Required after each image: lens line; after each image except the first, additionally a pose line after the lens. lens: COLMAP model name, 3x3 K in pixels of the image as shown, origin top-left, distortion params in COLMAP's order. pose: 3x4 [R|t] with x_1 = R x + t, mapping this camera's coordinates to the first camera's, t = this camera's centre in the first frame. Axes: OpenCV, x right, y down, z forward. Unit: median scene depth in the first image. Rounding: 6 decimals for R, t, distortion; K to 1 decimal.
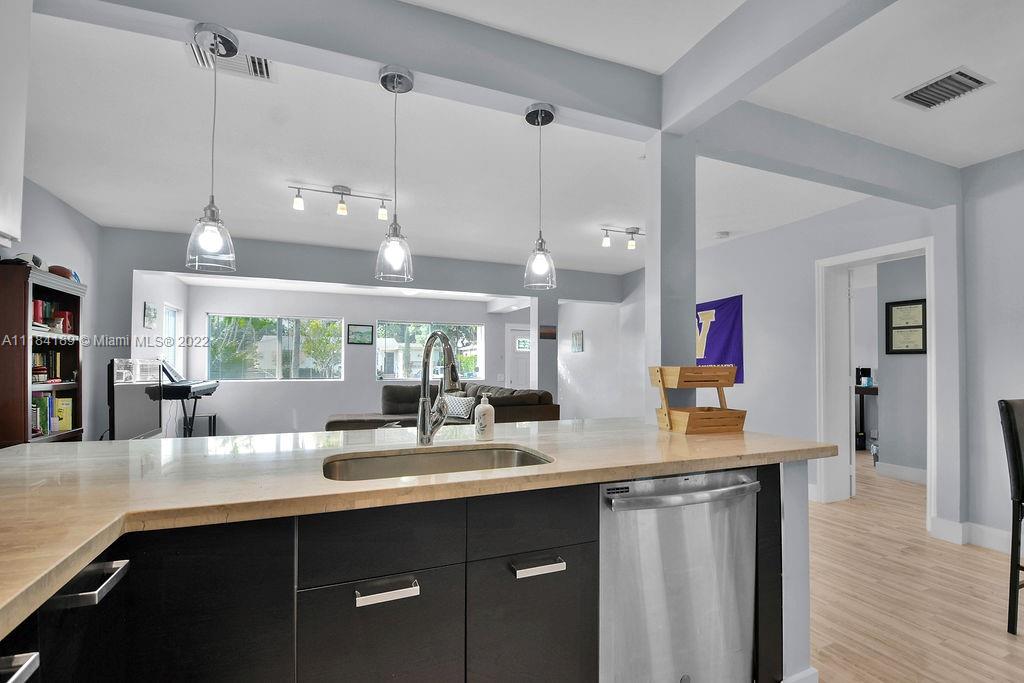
lens RADIAL K [[472.3, 0, 520.4], [0, 472.3, 359.4], [0, 0, 1]] dist [0.011977, -0.016801]
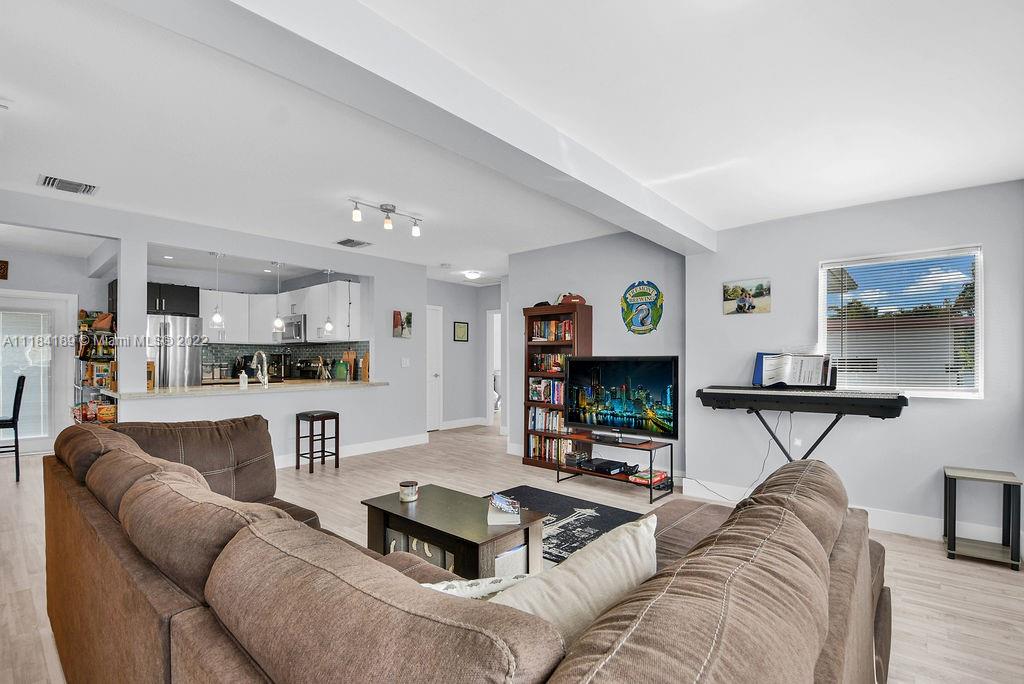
lens RADIAL K [[465.2, 0, 516.0], [0, 465.2, 357.0], [0, 0, 1]] dist [0.004151, -0.019475]
pose [[-0.891727, -0.004485, -0.452552, -0.103515], [0.004832, 0.999800, -0.019431, 0.019892], [0.452549, -0.019514, -0.891526, 1.552863]]
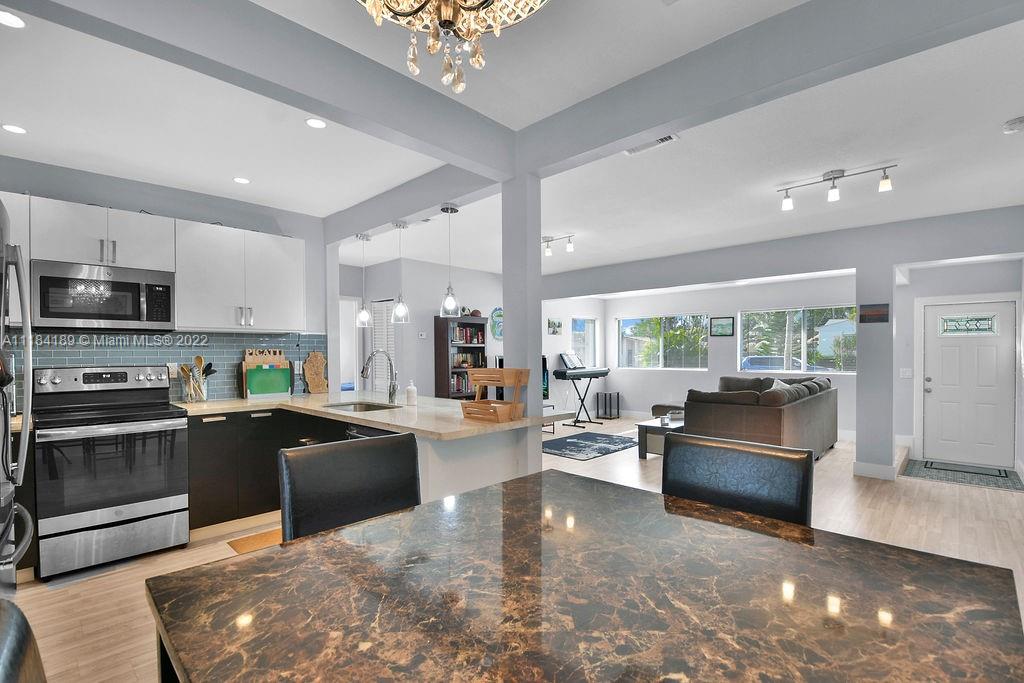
lens RADIAL K [[462.9, 0, 502.8], [0, 462.9, 357.2], [0, 0, 1]] dist [-0.038794, -0.000734]
pose [[0.392814, 0.004591, -0.919607, 0.618953], [0.019758, 0.999715, 0.013430, -0.013891], [0.919406, -0.023445, 0.392611, 0.220878]]
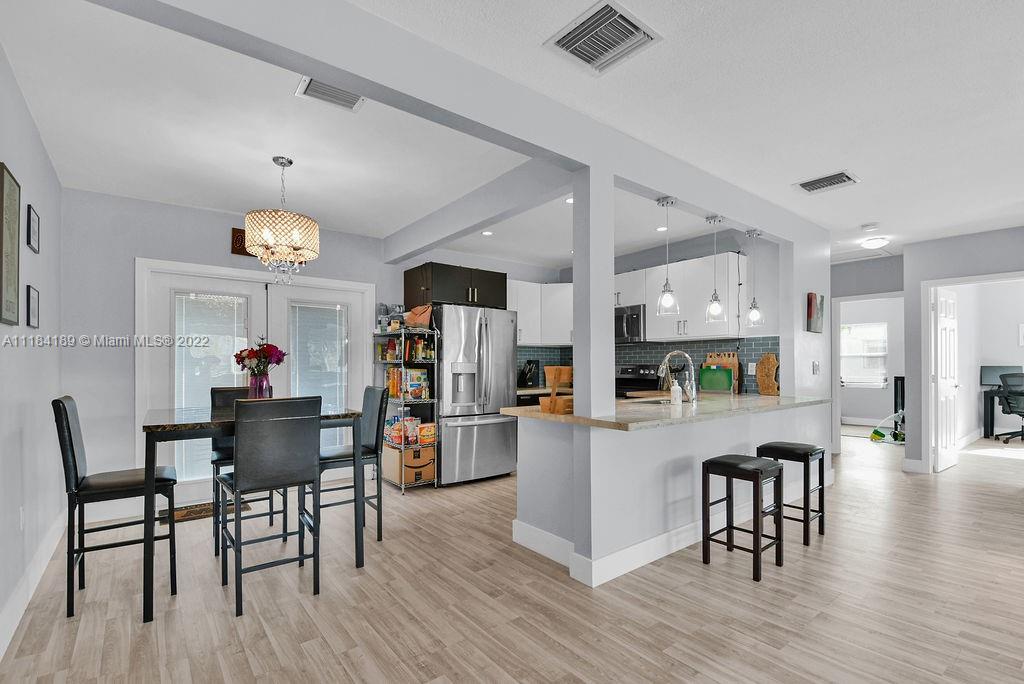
lens RADIAL K [[465.2, 0, 516.0], [0, 465.2, 357.0], [0, 0, 1]] dist [0.004151, -0.019475]
pose [[-0.966453, -0.003575, -0.256818, 0.366319], [0.003950, 0.999578, -0.028778, 0.009617], [0.256813, -0.028827, -0.966031, 0.959320]]
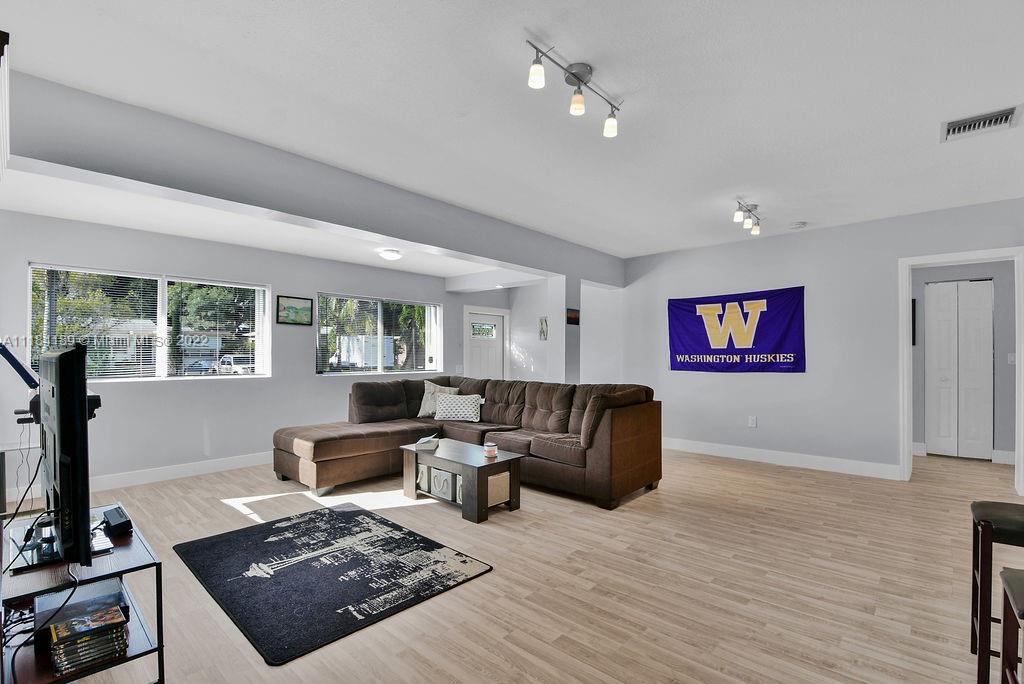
lens RADIAL K [[465.2, 0, 516.0], [0, 465.2, 357.0], [0, 0, 1]] dist [0.004151, -0.019475]
pose [[0.902442, -0.000444, 0.430811, -0.517562], [-0.006887, 0.999857, 0.015457, 0.005071], [-0.430757, -0.016916, 0.902310, 0.350225]]
